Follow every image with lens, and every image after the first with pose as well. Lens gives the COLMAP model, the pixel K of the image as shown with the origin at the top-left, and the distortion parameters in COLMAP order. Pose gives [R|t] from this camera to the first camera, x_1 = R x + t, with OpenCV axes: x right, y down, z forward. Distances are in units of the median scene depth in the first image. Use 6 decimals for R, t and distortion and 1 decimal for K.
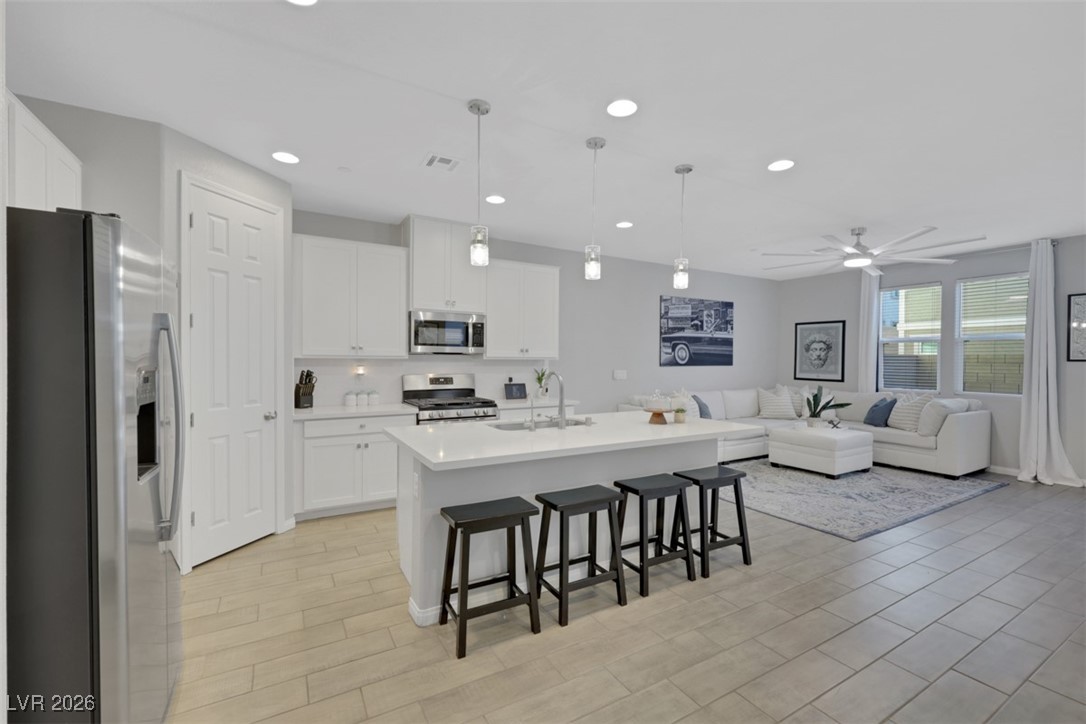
lens RADIAL K [[458.6, 0, 550.0], [0, 458.6, 357.5], [0, 0, 1]] dist [-0.001129, -0.000051]
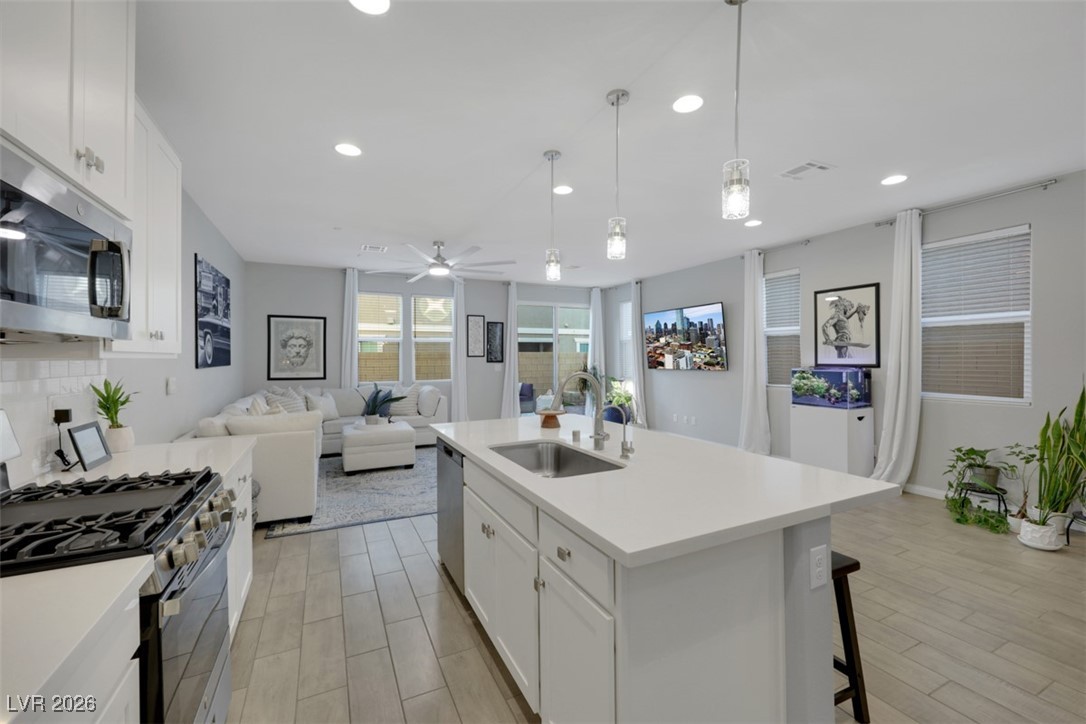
lens RADIAL K [[458.6, 0, 550.0], [0, 458.6, 357.5], [0, 0, 1]] dist [-0.001129, -0.000051]
pose [[0.071325, -0.005049, 0.997440, -0.310670], [0.002990, 0.999984, 0.004848, 0.002891], [-0.997449, 0.002637, 0.071339, 0.445751]]
